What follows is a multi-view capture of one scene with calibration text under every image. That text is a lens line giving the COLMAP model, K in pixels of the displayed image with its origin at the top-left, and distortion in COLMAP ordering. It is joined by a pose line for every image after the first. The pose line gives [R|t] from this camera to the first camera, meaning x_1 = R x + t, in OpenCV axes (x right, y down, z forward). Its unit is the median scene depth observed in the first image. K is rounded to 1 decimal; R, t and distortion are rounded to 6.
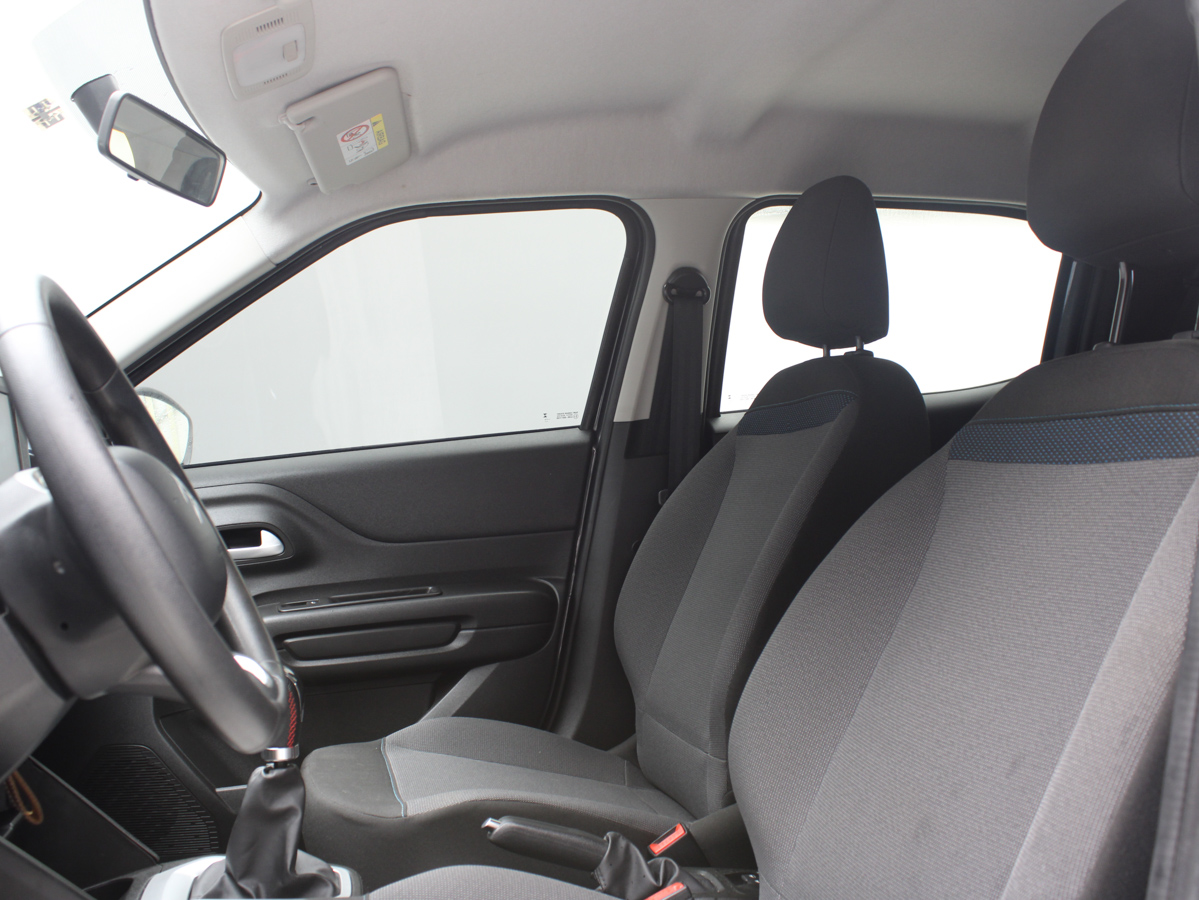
lens RADIAL K [[1222.2, 0, 599.5], [0, 1222.2, 450.0], [0, 0, 1]] dist [-0.150829, 0.119966]
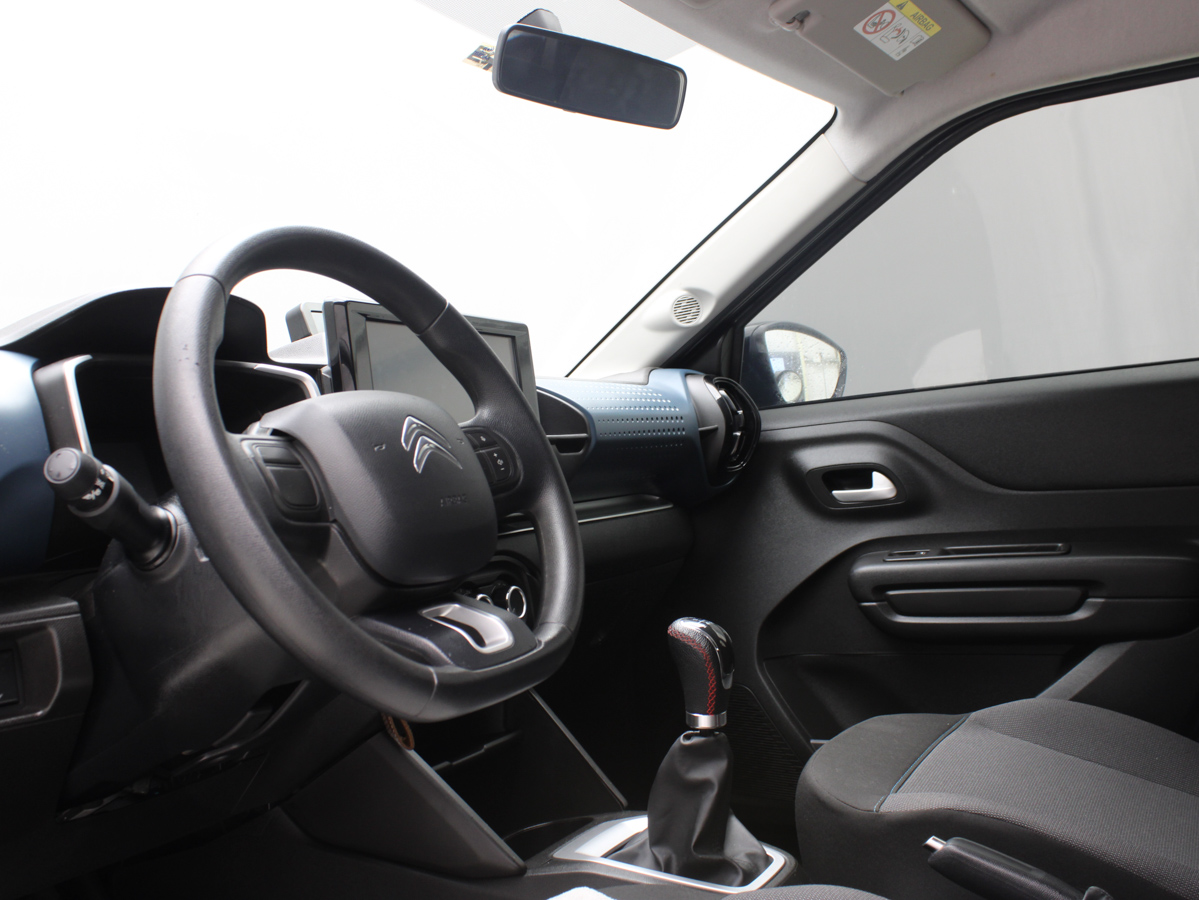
lens RADIAL K [[1222.2, 0, 599.5], [0, 1222.2, 450.0], [0, 0, 1]] dist [-0.150829, 0.119966]
pose [[0.748007, 0.025512, -0.663200, 0.181037], [0.014168, 0.998419, 0.054387, -0.003654], [0.663539, -0.050078, 0.746464, 0.167602]]
